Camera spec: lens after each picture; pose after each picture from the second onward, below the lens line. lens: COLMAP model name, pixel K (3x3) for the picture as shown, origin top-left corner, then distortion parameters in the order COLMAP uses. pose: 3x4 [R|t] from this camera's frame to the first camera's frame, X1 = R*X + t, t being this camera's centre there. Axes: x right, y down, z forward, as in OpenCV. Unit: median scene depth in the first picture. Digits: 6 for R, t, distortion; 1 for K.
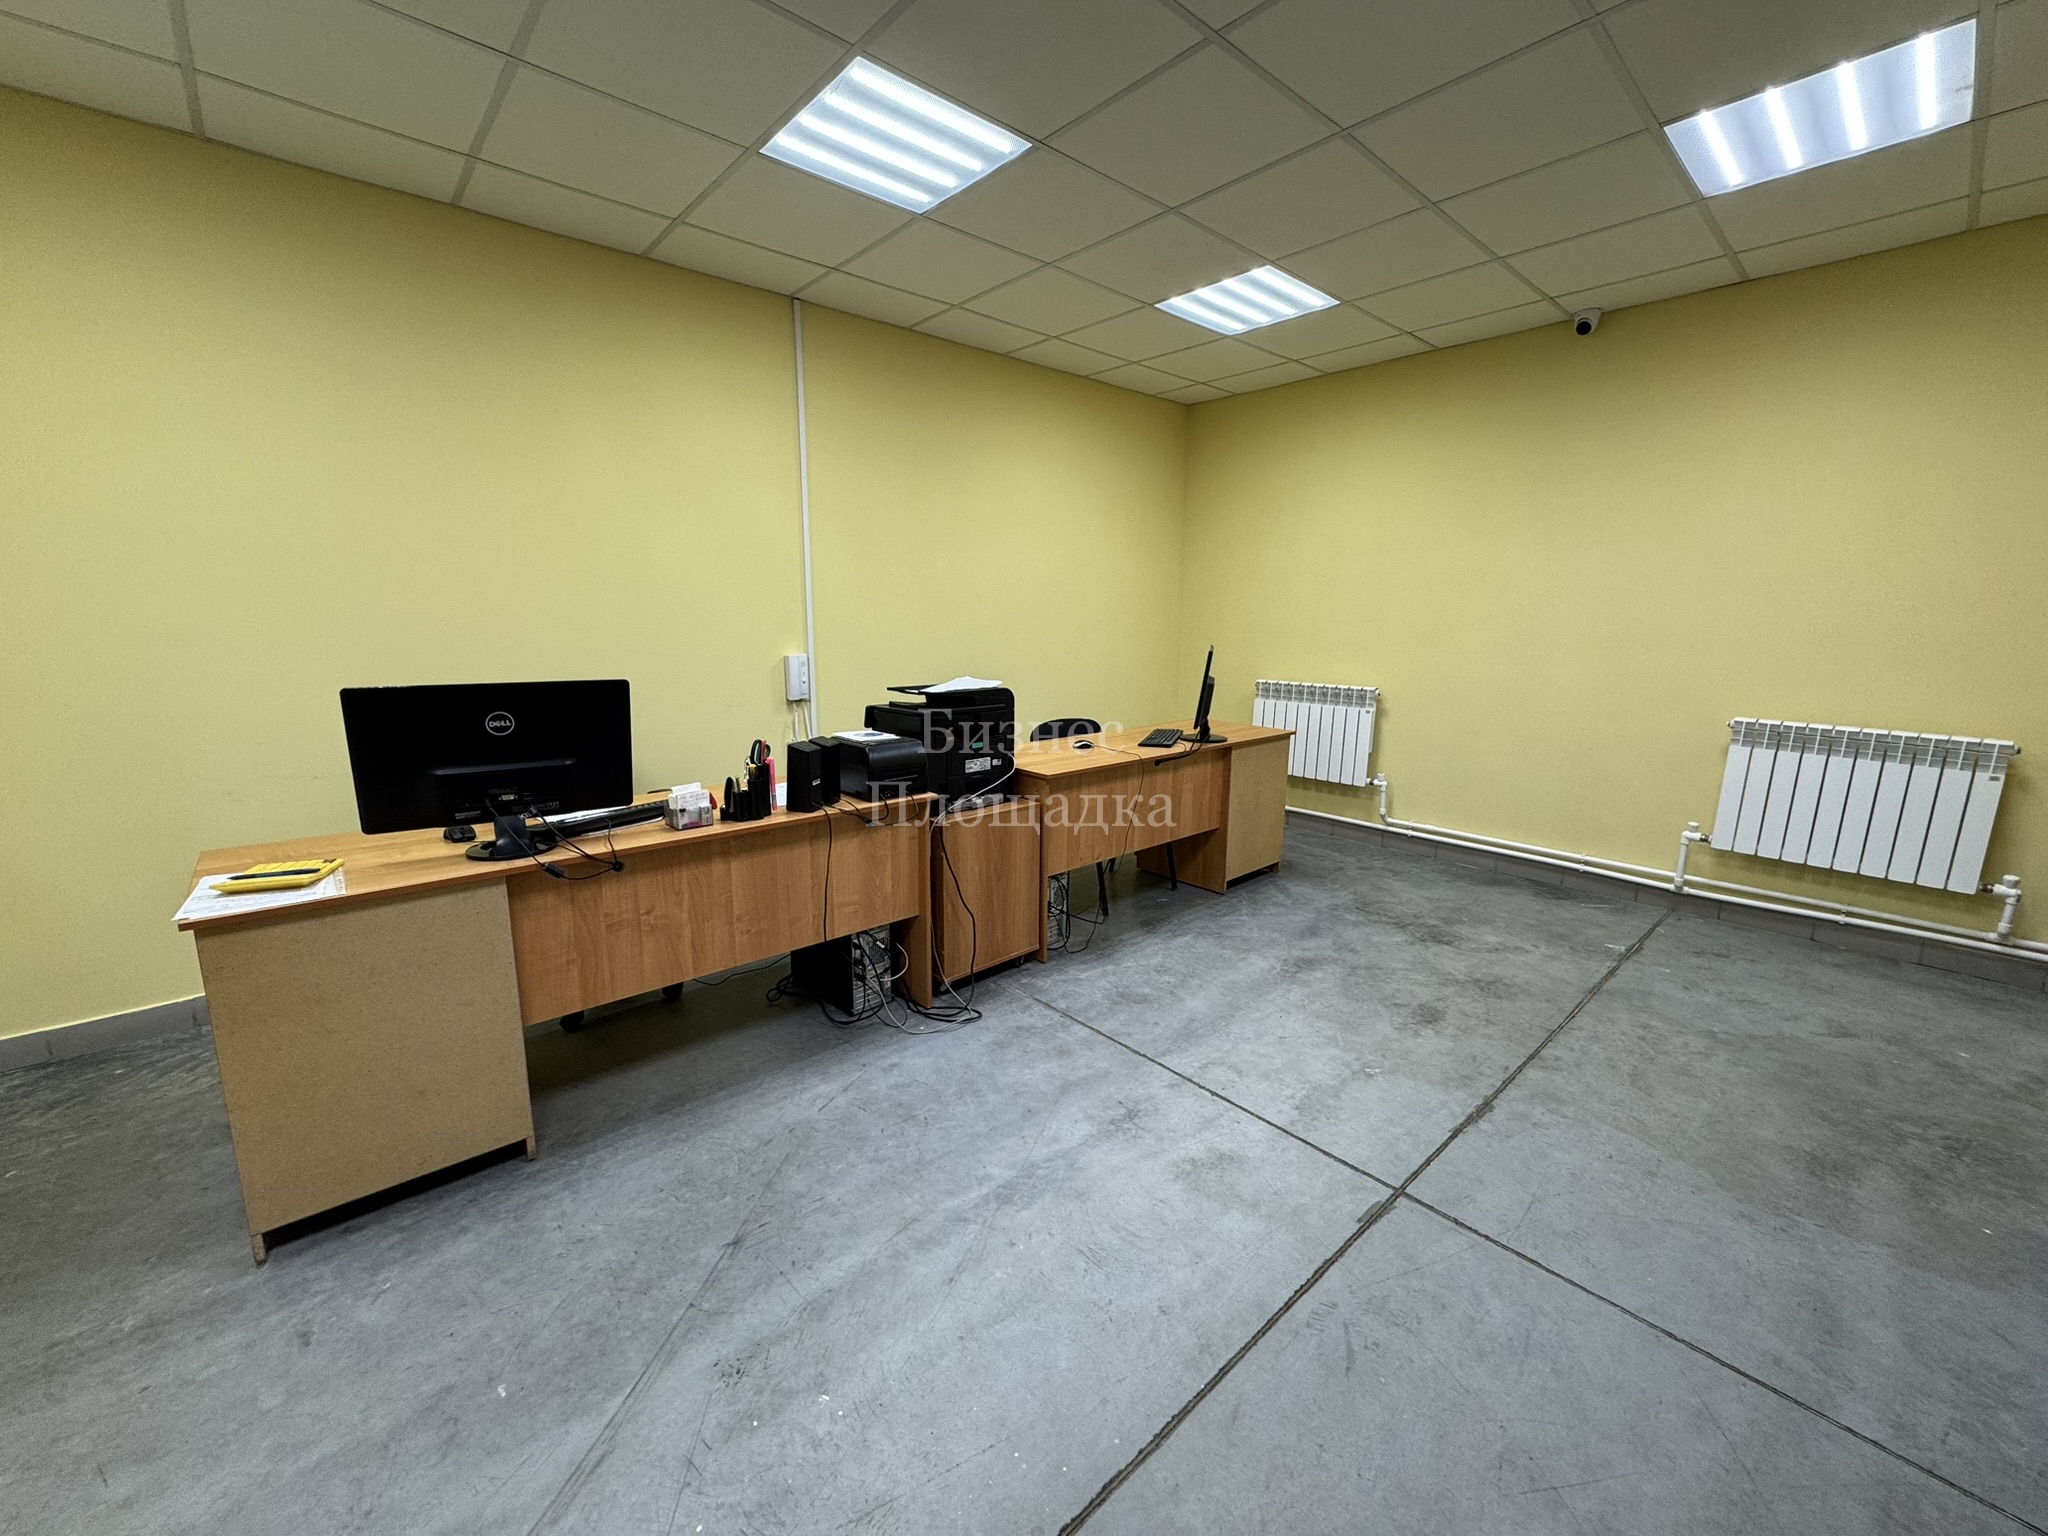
lens RADIAL K [[816.1, 0, 1019.4], [0, 816.1, 771.8], [0, 0, 1]] dist [-0.002748, 0.000255]
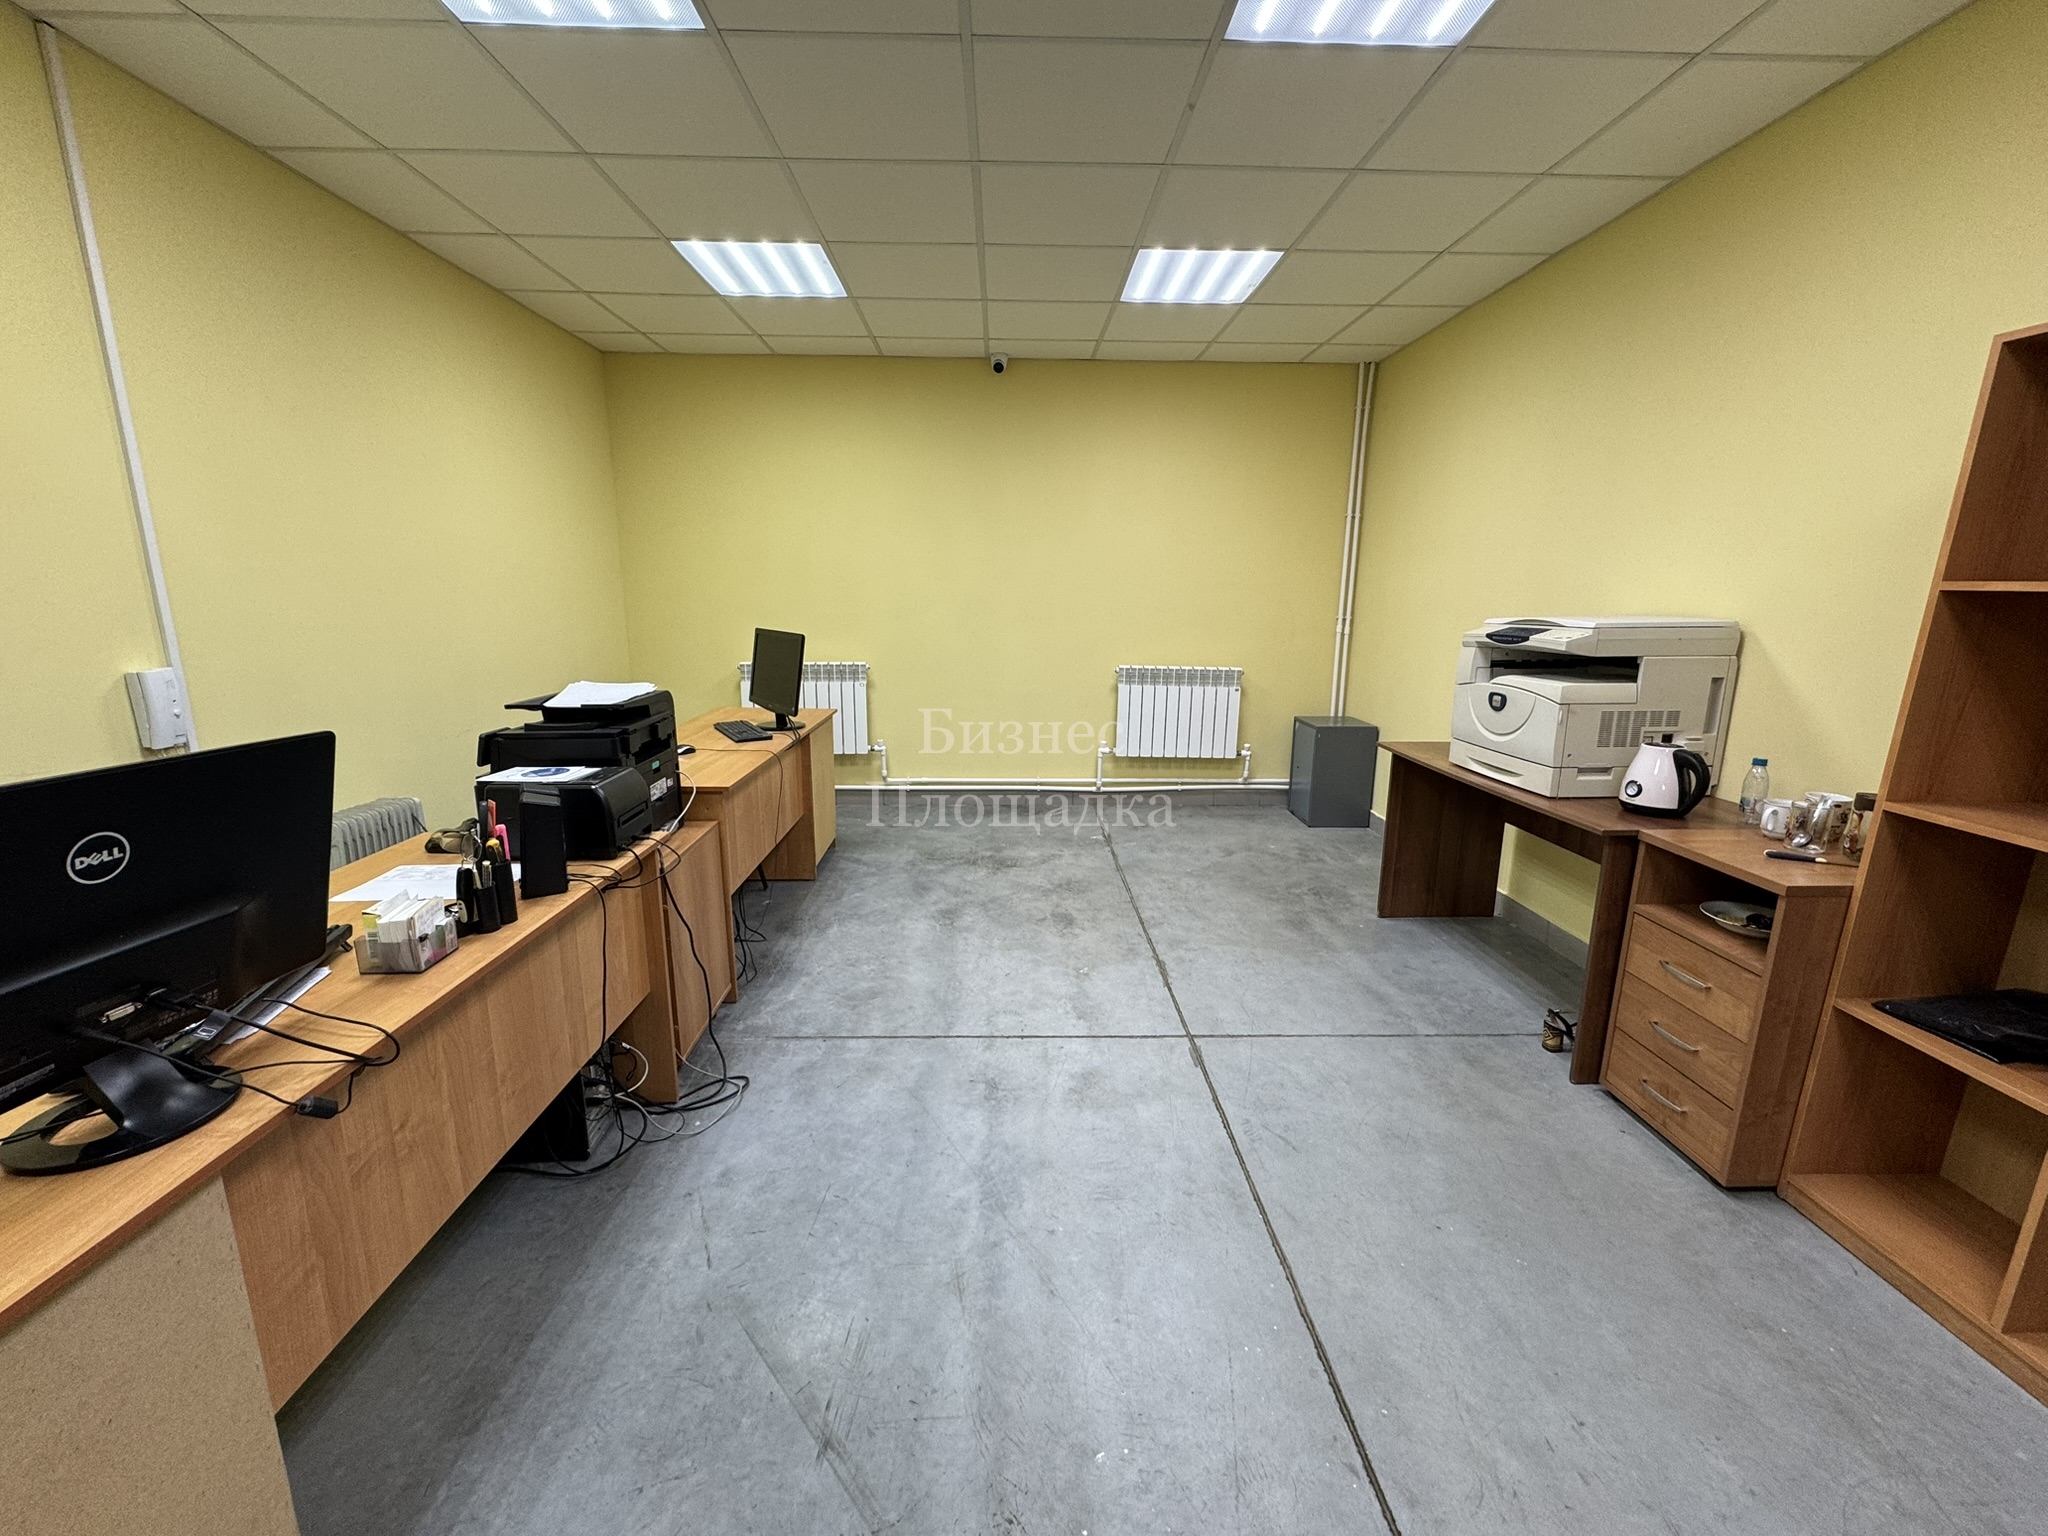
lens RADIAL K [[816.1, 0, 1032.7], [0, 816.1, 771.2], [0, 0, 1]] dist [-0.002748, 0.000255]
pose [[0.641795, -0.165899, 0.748717, -0.417705], [0.144437, 0.984997, 0.094443, -0.049145], [-0.753152, 0.047530, 0.656128, 0.200938]]
